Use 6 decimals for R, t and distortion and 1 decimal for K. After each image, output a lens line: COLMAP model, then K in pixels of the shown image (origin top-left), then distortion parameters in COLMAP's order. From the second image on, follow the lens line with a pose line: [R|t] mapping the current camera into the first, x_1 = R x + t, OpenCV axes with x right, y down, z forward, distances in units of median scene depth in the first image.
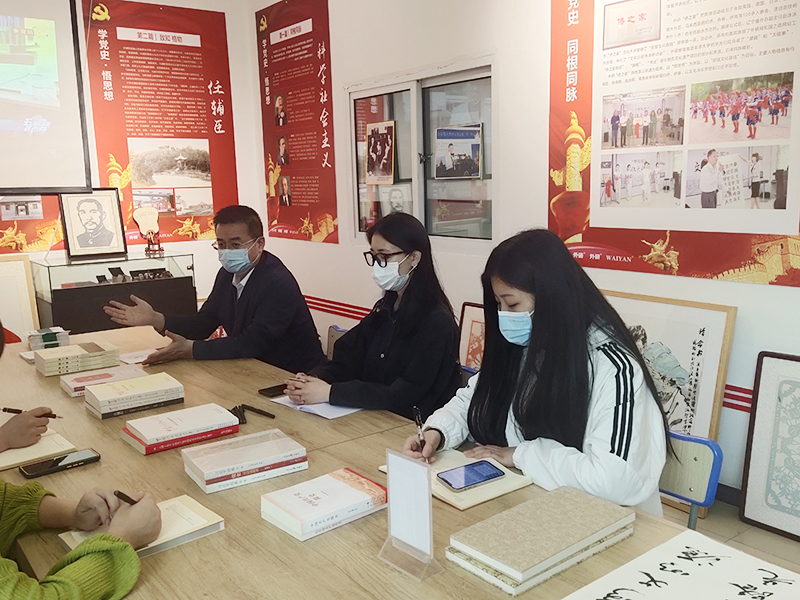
lens RADIAL K [[736.6, 0, 400.0], [0, 736.6, 300.0], [0, 0, 1]] dist [0.100140, -0.109306]
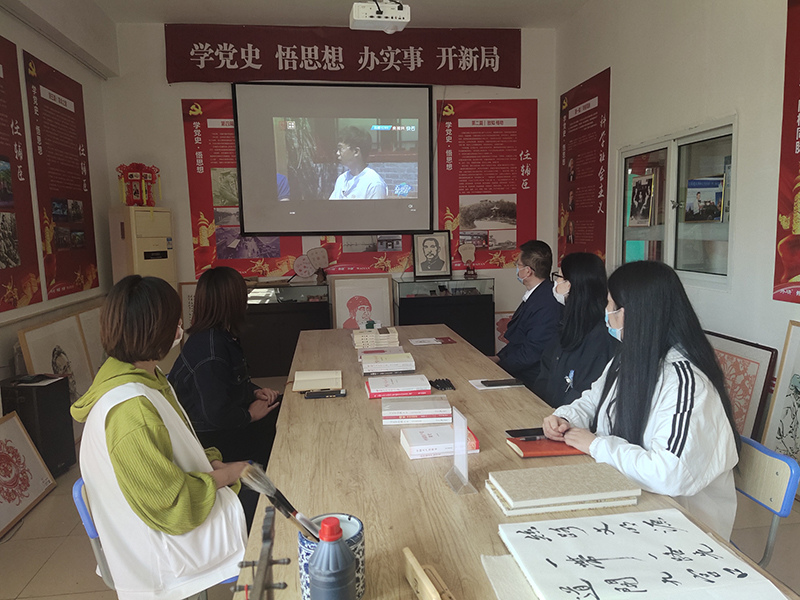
lens RADIAL K [[584.9, 0, 396.5], [0, 584.9, 303.8], [0, 0, 1]] dist [0.090481, -0.123022]
pose [[0.865125, 0.066507, -0.497128, 0.106636], [-0.077368, 0.997002, -0.001259, 0.000341], [0.495554, 0.039551, 0.867676, -0.025318]]
